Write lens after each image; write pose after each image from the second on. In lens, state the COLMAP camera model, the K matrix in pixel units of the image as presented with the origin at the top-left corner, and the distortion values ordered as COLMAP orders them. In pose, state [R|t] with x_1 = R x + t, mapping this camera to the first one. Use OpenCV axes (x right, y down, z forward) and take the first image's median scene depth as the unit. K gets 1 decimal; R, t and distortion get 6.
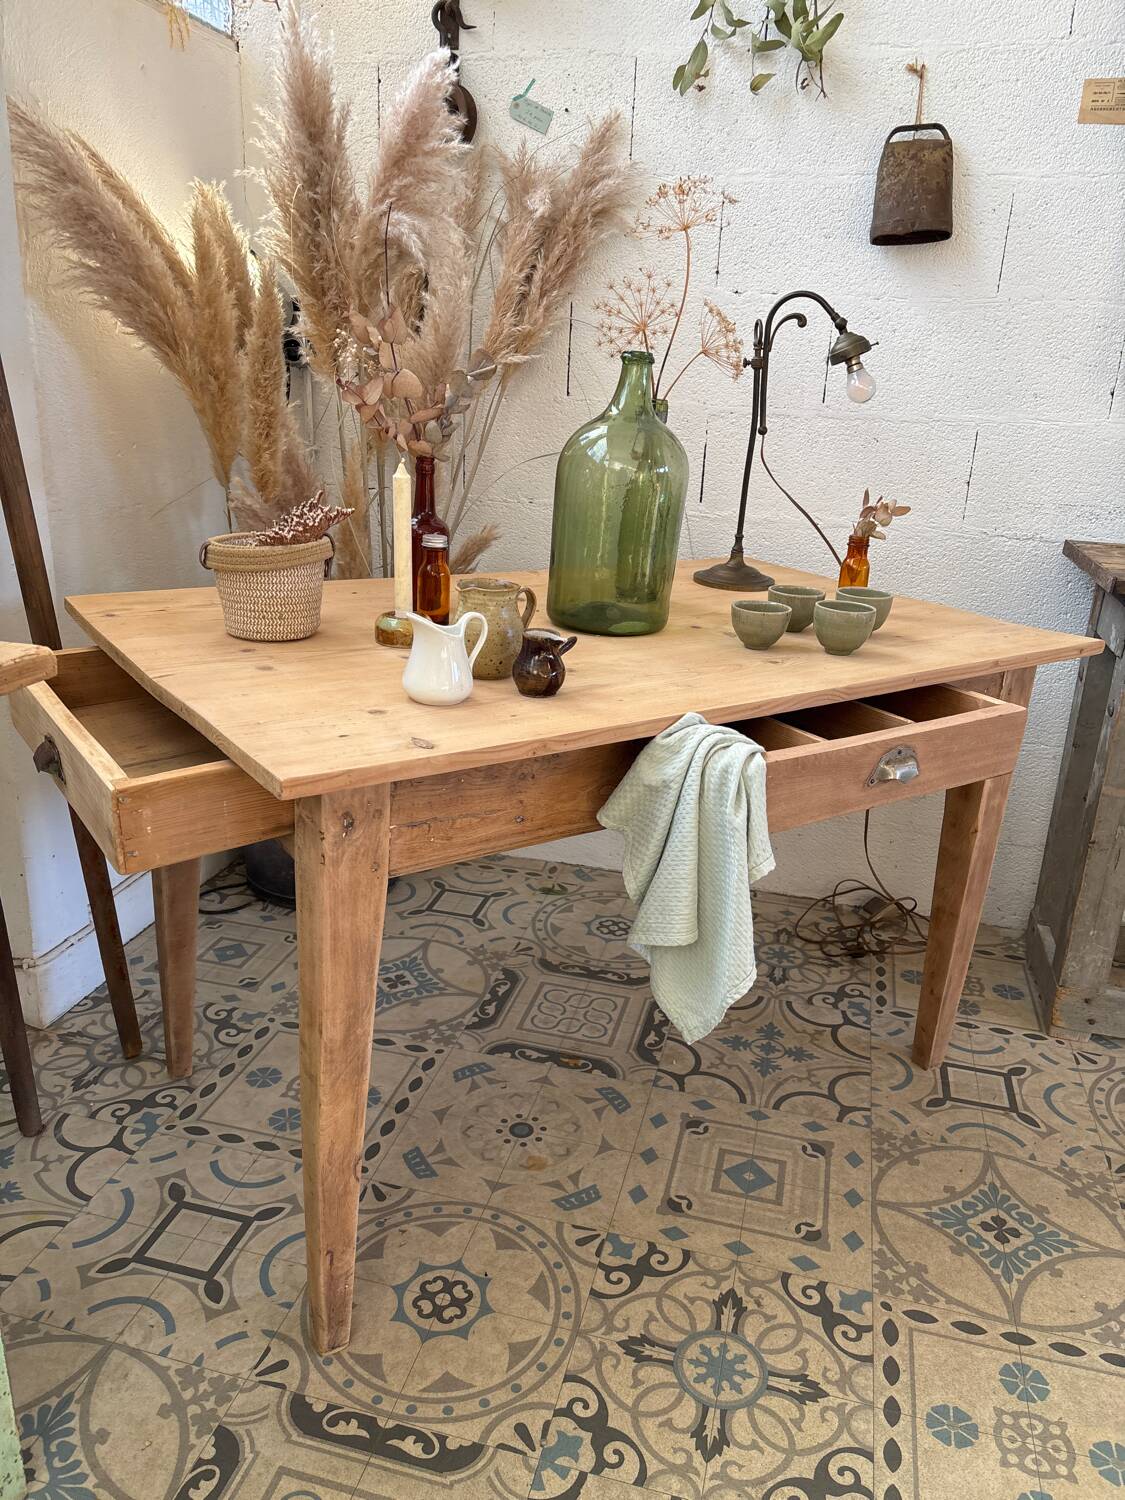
lens RADIAL K [[1137.3, 0, 553.8], [0, 1137.3, 752.6], [0, 0, 1]] dist [0.043726, -0.049767]
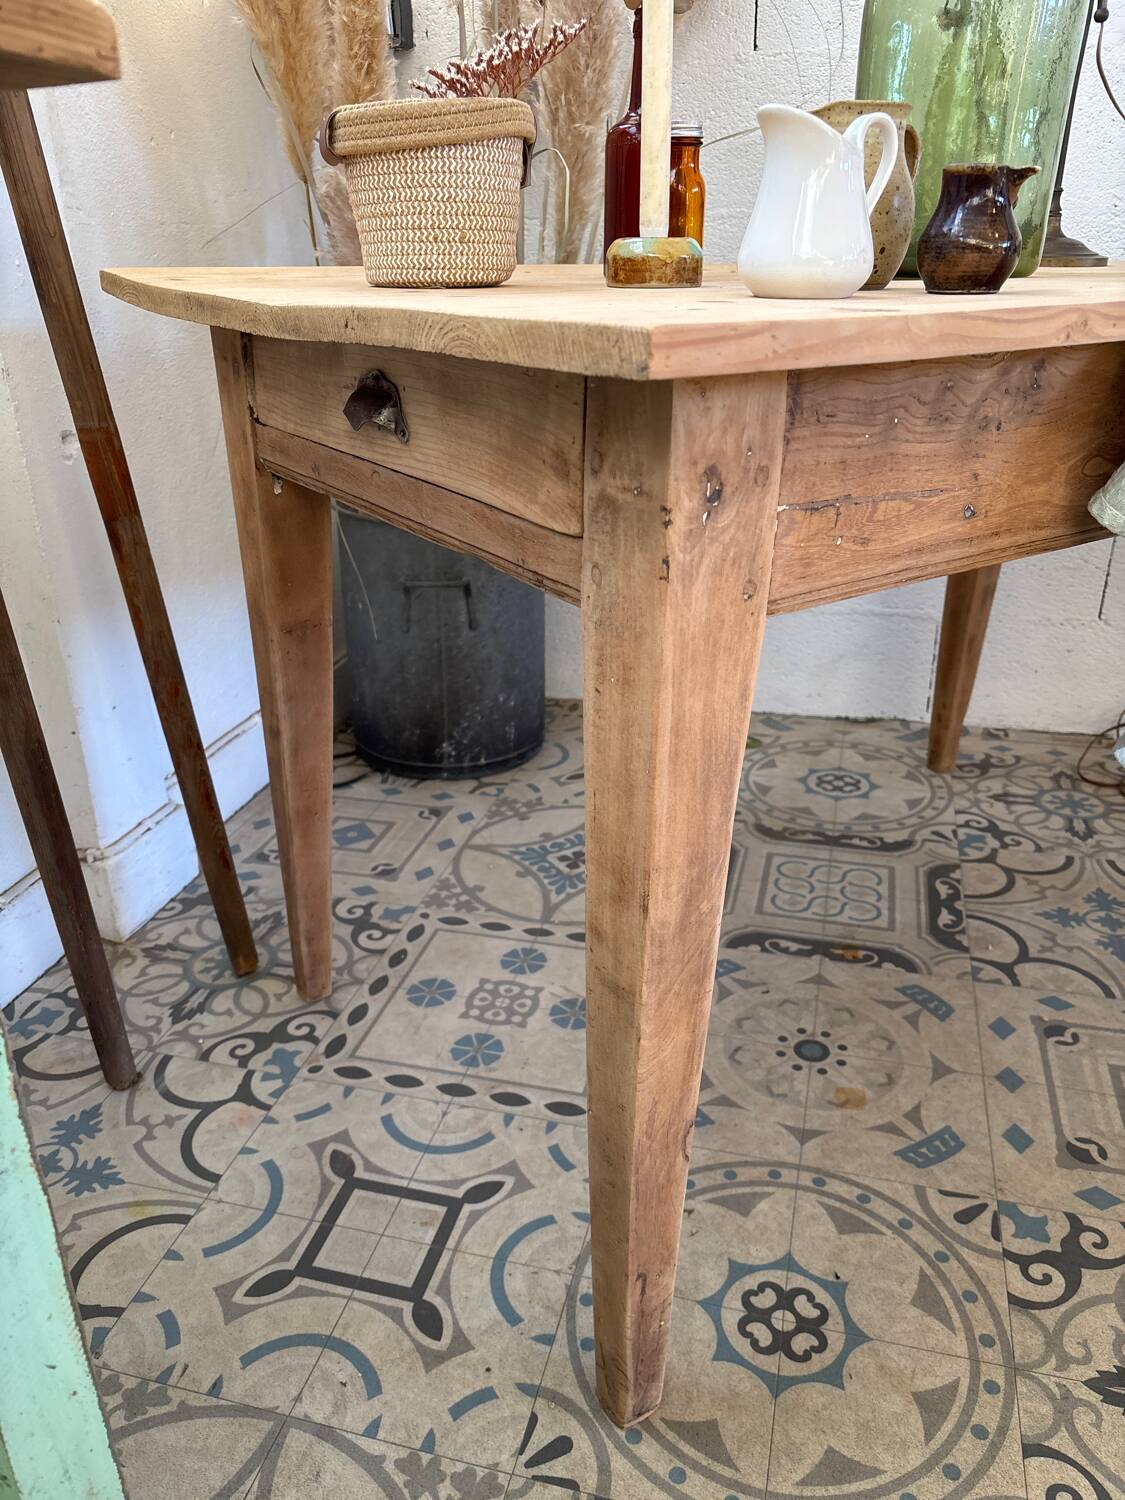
lens RADIAL K [[1137.3, 0, 553.7], [0, 1137.3, 759.3], [0, 0, 1]] dist [0.043726, -0.049767]
pose [[0.998137, -0.052870, -0.030454, -0.151543], [0.055308, 0.994782, 0.085728, 0.082618], [0.025762, -0.087253, 0.995853, 0.308935]]
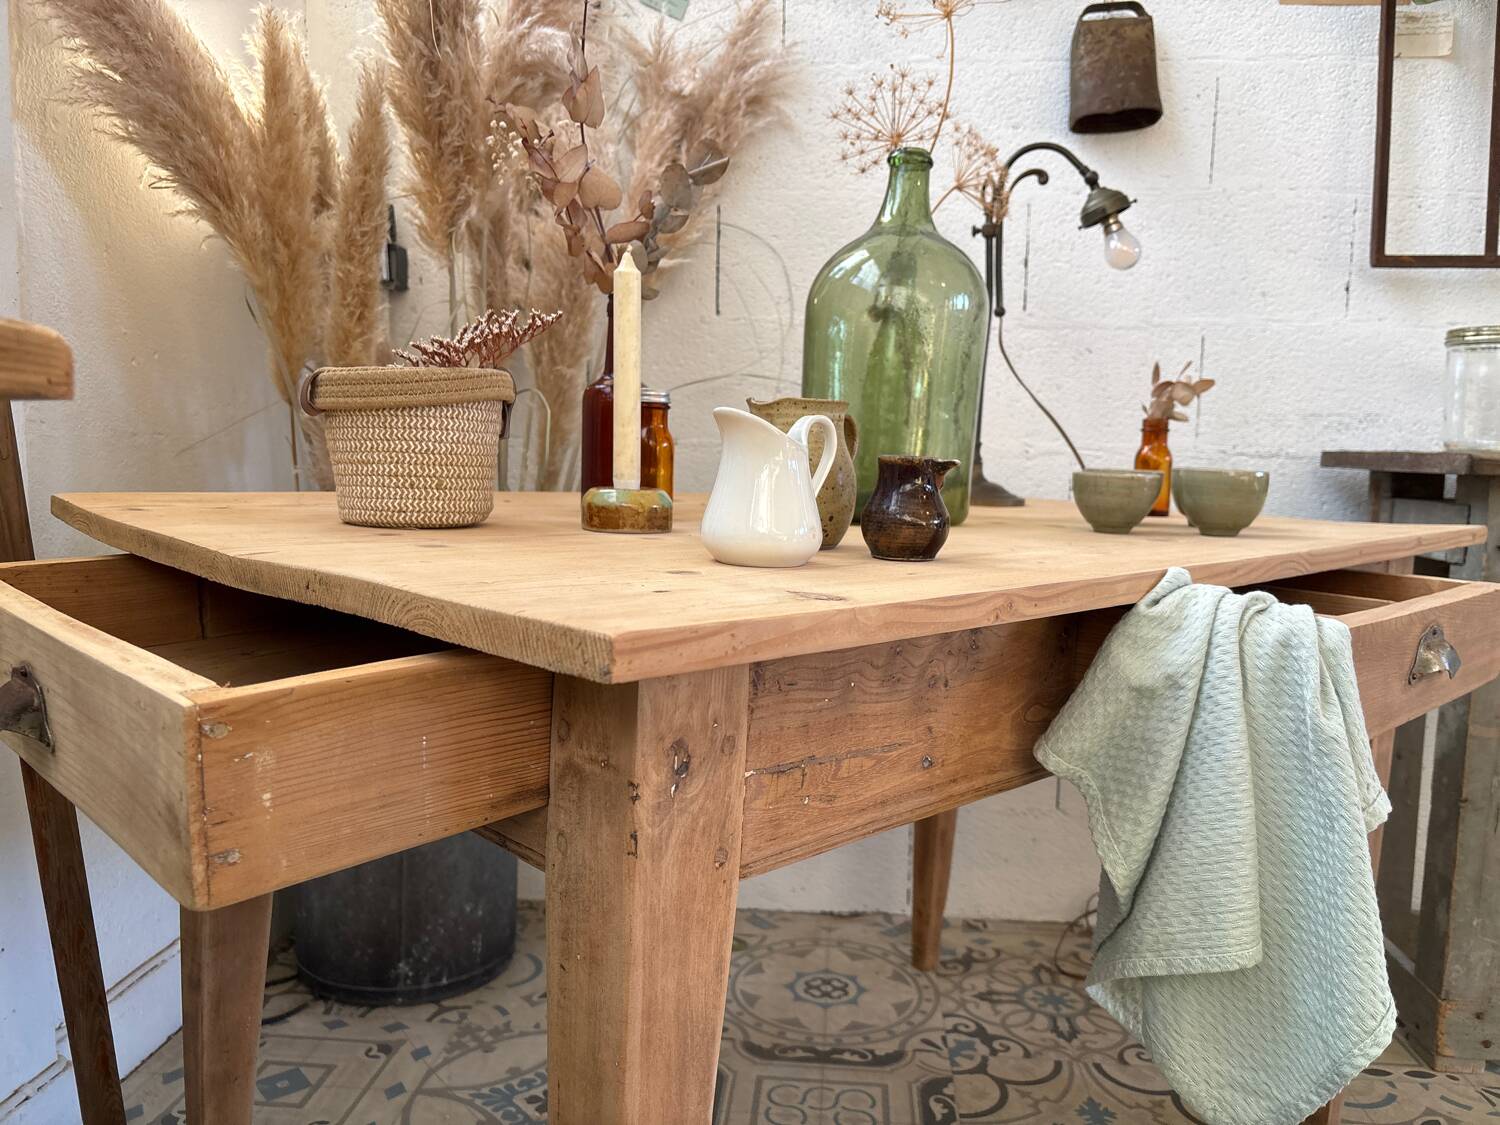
lens RADIAL K [[1137.3, 0, 756.7], [0, 1137.3, 566.2], [0, 0, 1]] dist [0.043726, -0.049767]
pose [[0.983814, -0.040642, 0.174521, -0.145189], [0.077223, 0.975020, -0.208261, 0.052473], [-0.161697, 0.218367, 0.962377, 0.312965]]
